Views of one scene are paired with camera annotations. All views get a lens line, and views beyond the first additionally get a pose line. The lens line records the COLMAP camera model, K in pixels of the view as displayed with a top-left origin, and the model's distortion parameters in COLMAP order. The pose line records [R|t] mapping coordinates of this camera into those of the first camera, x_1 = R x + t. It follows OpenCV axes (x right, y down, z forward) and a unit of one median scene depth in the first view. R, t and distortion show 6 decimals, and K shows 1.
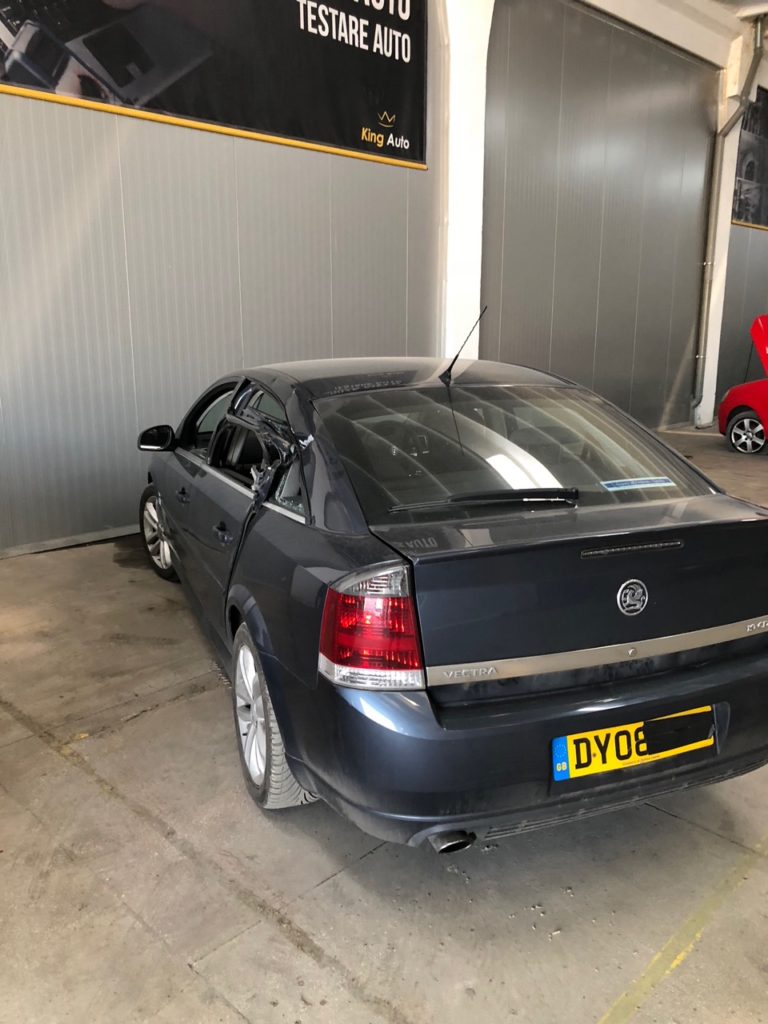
lens RADIAL K [[837.0, 0, 383.6], [0, 837.0, 520.5], [0, 0, 1]] dist [0.040617, -0.050113]
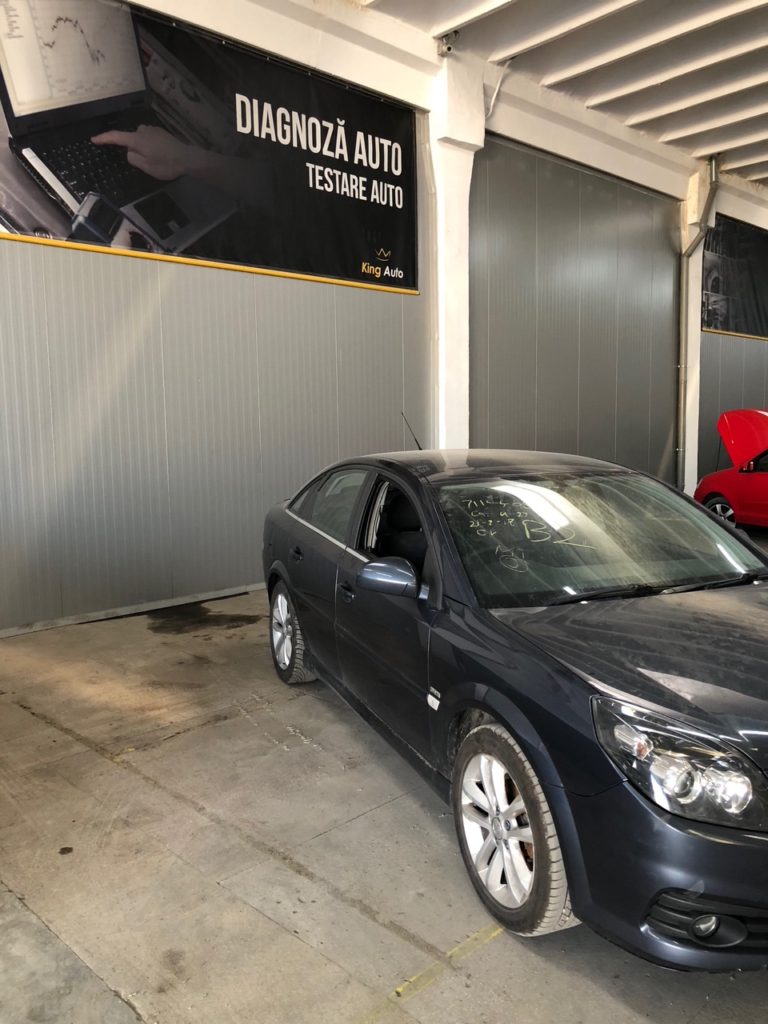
lens RADIAL K [[840.8, 0, 384.0], [0, 840.8, 512.0], [0, 0, 1]] dist [0.006553, 0.017851]
pose [[0.999720, -0.014571, -0.018652, 0.028863], [0.012095, 0.991883, -0.126580, 0.040418], [0.020345, 0.126319, 0.991781, -0.165600]]
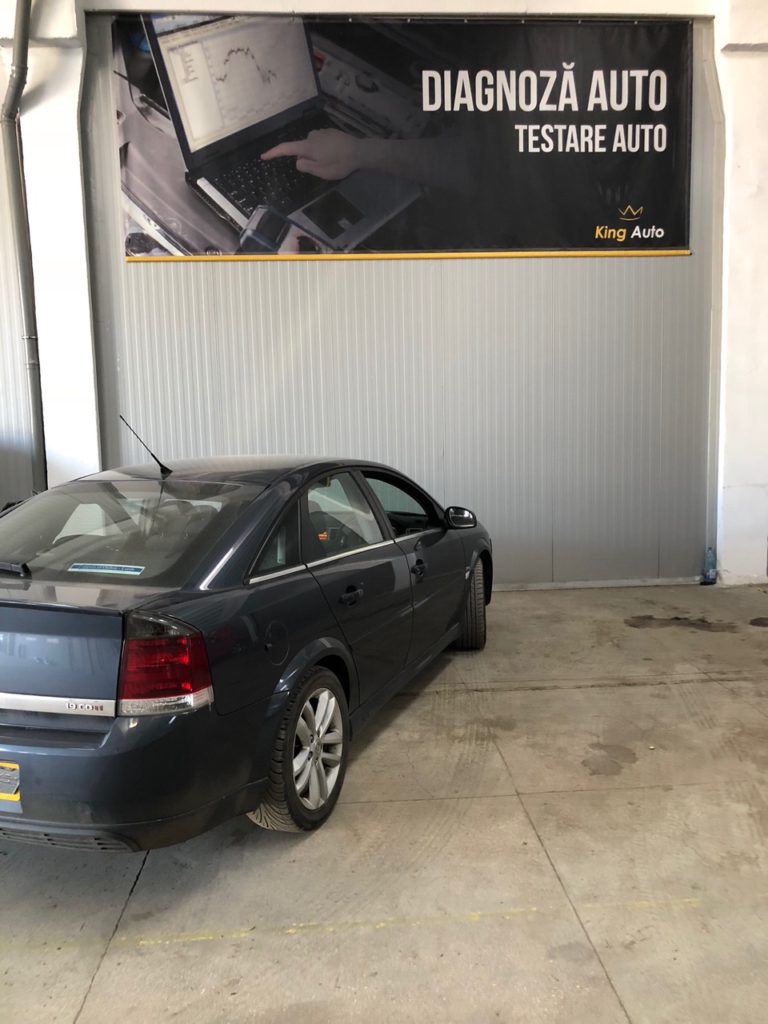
lens RADIAL K [[840.8, 0, 384.0], [0, 840.8, 512.0], [0, 0, 1]] dist [0.006553, 0.017851]
pose [[0.748578, 0.056277, -0.660655, 0.615362], [-0.131860, 0.989125, -0.065151, -0.043593], [0.649804, 0.135885, 0.747857, 0.177489]]
